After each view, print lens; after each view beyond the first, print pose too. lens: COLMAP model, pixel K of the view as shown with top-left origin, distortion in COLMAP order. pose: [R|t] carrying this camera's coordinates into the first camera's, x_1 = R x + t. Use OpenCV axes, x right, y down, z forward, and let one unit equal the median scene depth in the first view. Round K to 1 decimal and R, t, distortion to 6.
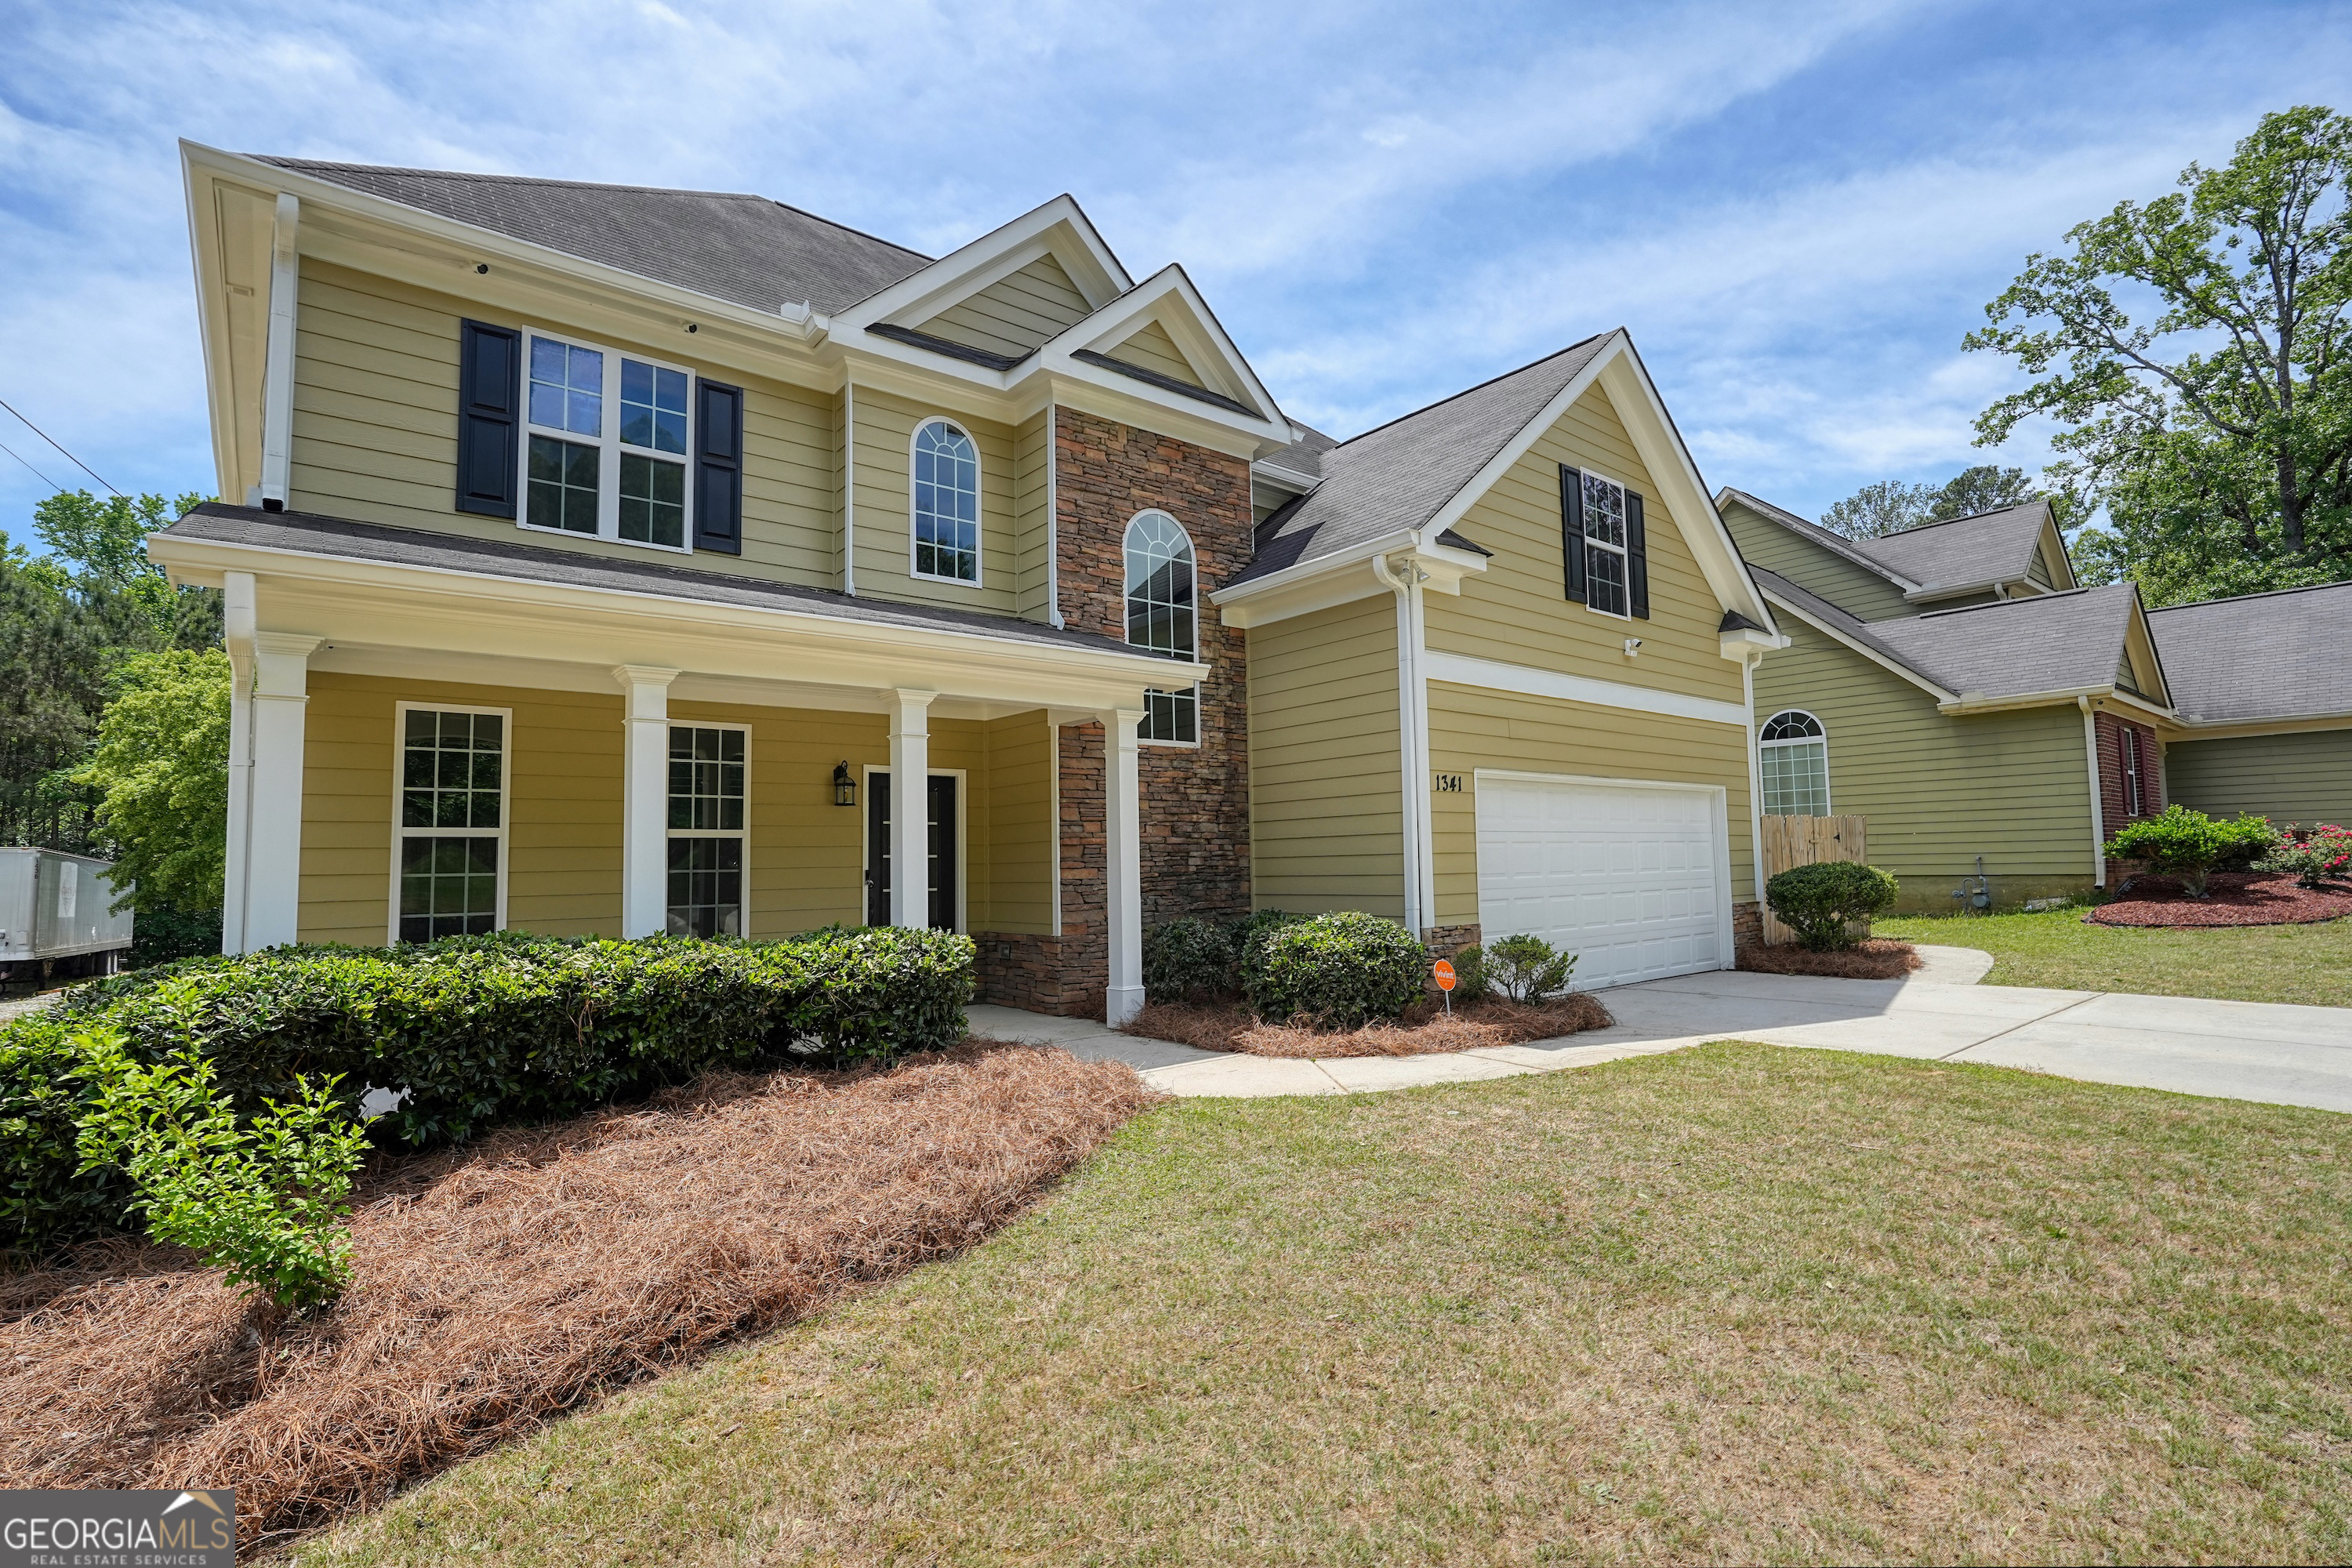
lens RADIAL K [[1097.3, 0, 1152.1], [0, 1097.3, 792.3], [0, 0, 1]] dist [-0.008309, -0.001133]
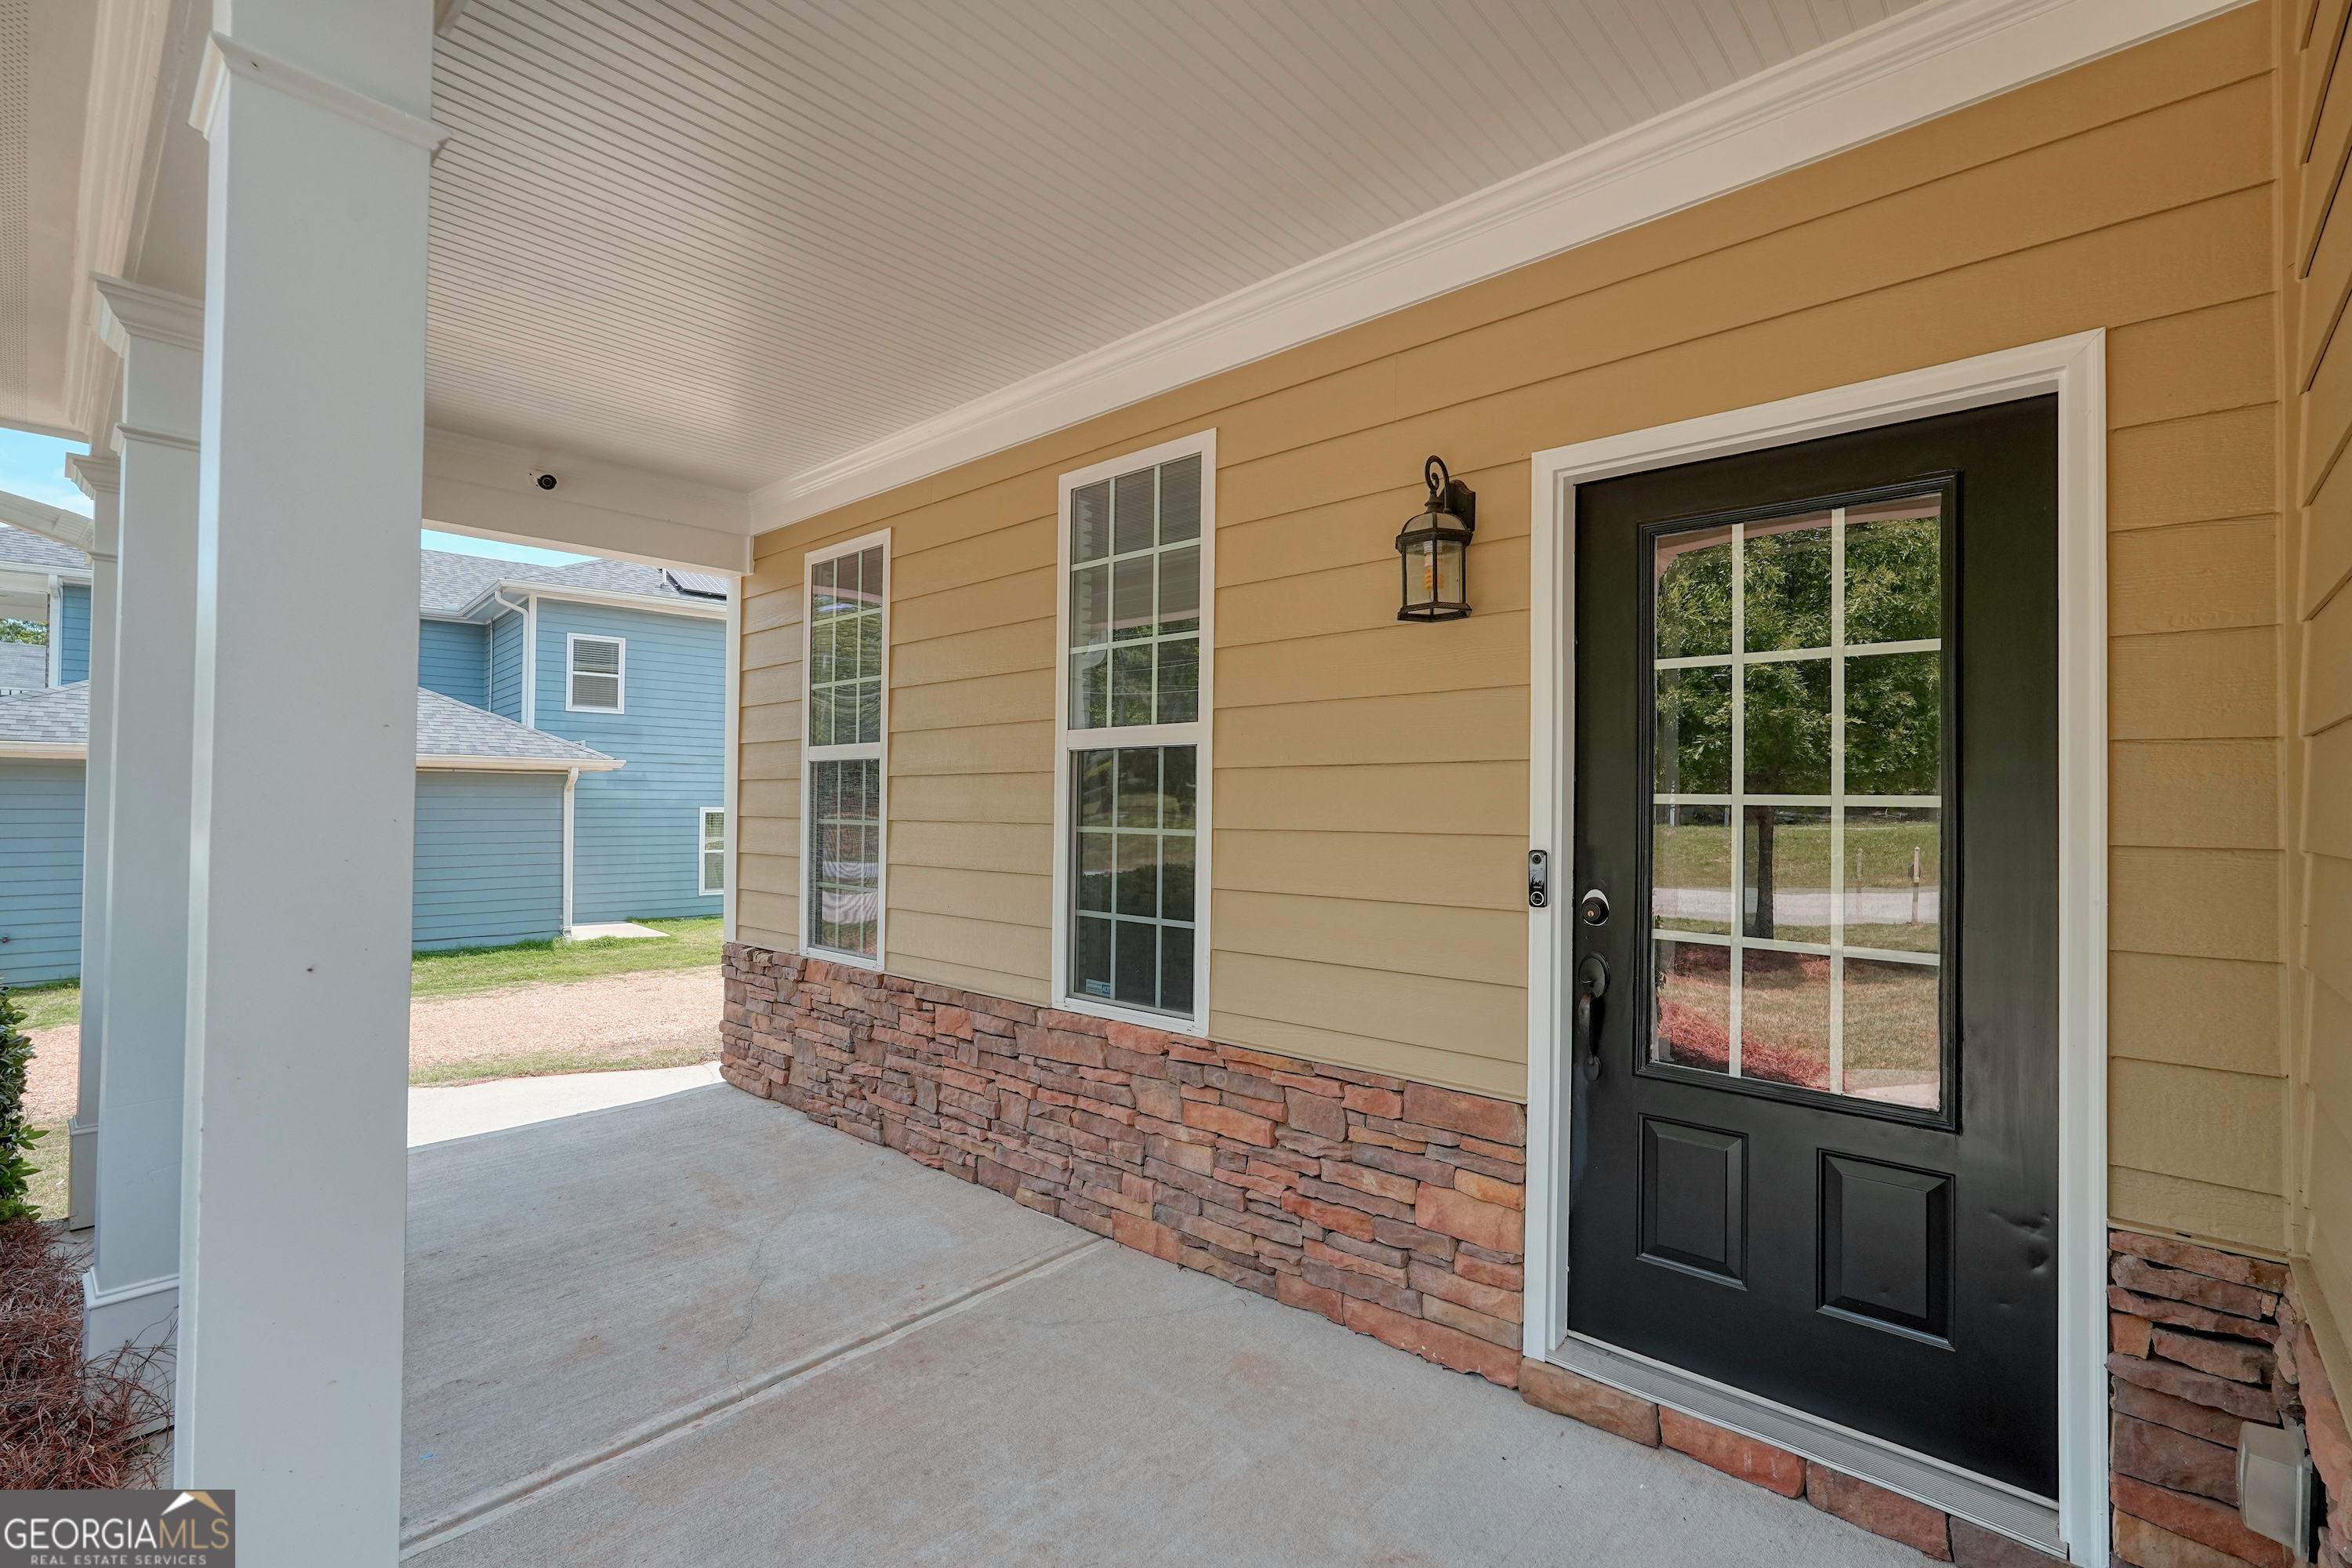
lens RADIAL K [[1060.6, 0, 1173.7], [0, 1060.6, 787.2], [0, 0, 1]] dist [-0.016354, 0.004100]
pose [[0.163117, 0.003917, -0.986599, -0.023361], [0.064186, 0.997832, 0.014574, 0.046570], [0.984517, -0.065703, 0.162511, 0.864386]]
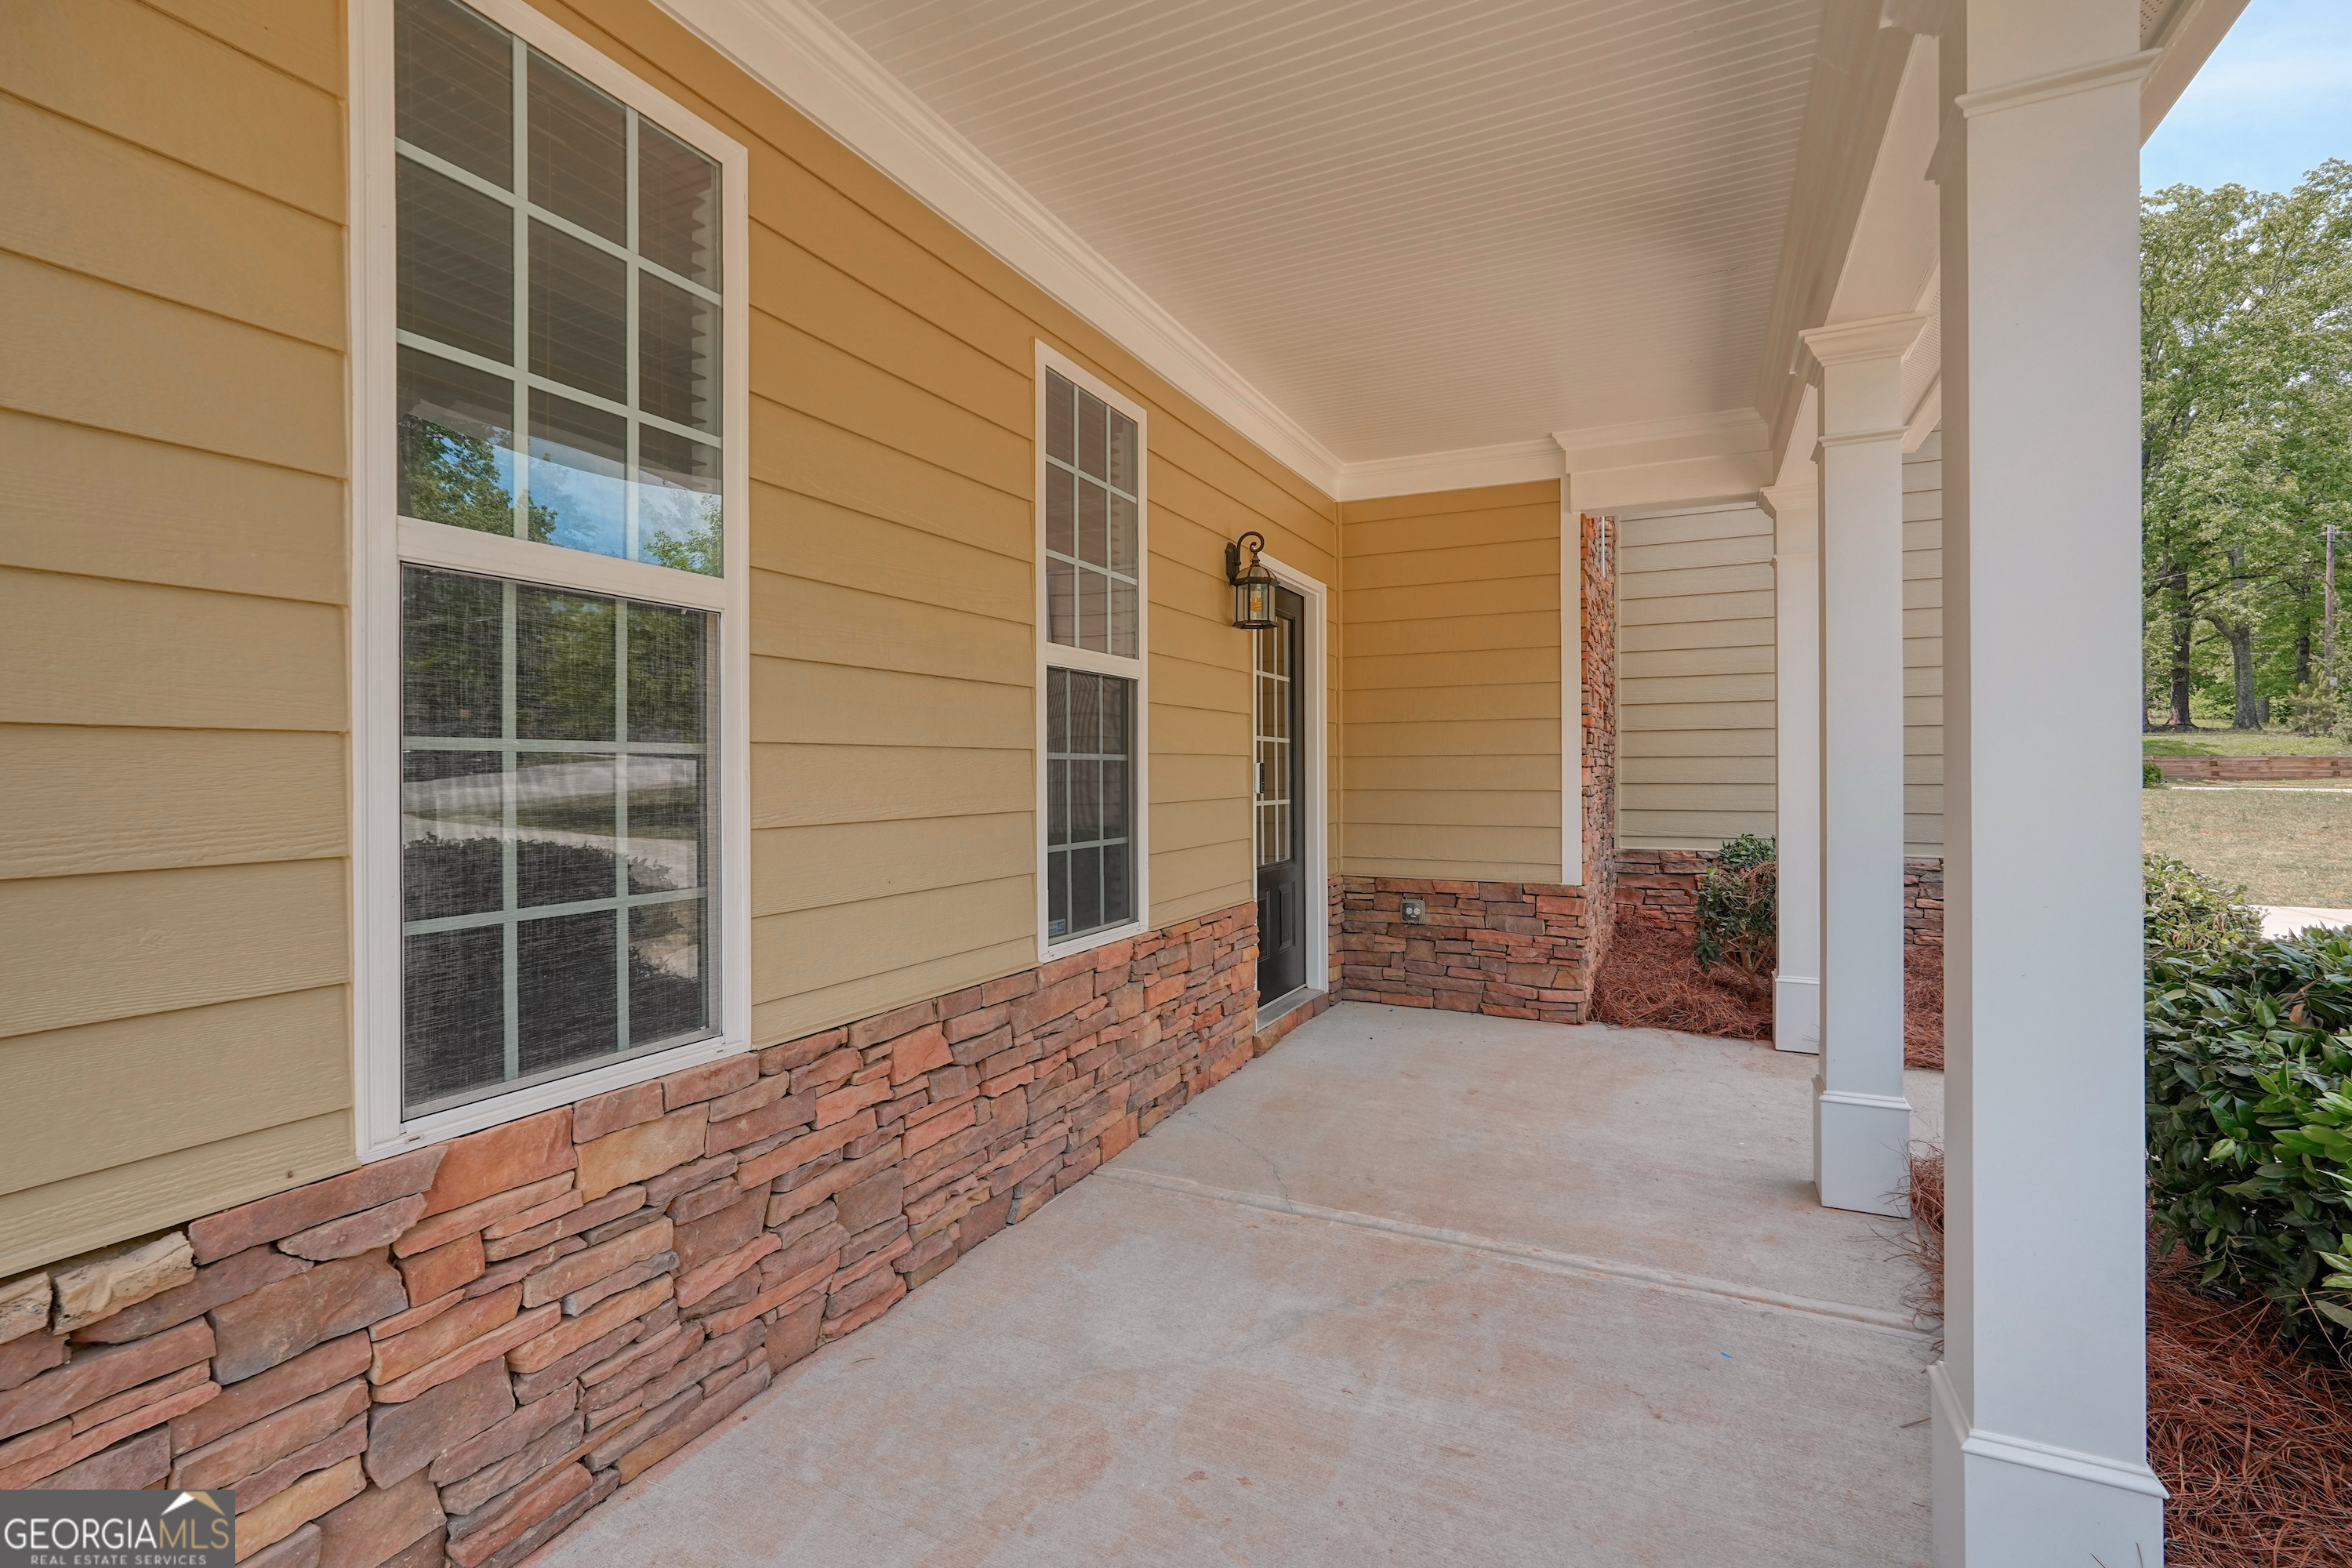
lens RADIAL K [[1060.6, 0, 1178.6], [0, 1060.6, 779.0], [0, 0, 1]] dist [-0.016354, 0.004100]
pose [[0.899870, 0.007911, 0.436086, -0.488739], [-0.041221, 0.996903, 0.066976, 0.047991], [-0.434205, -0.078246, 0.897409, 0.584449]]
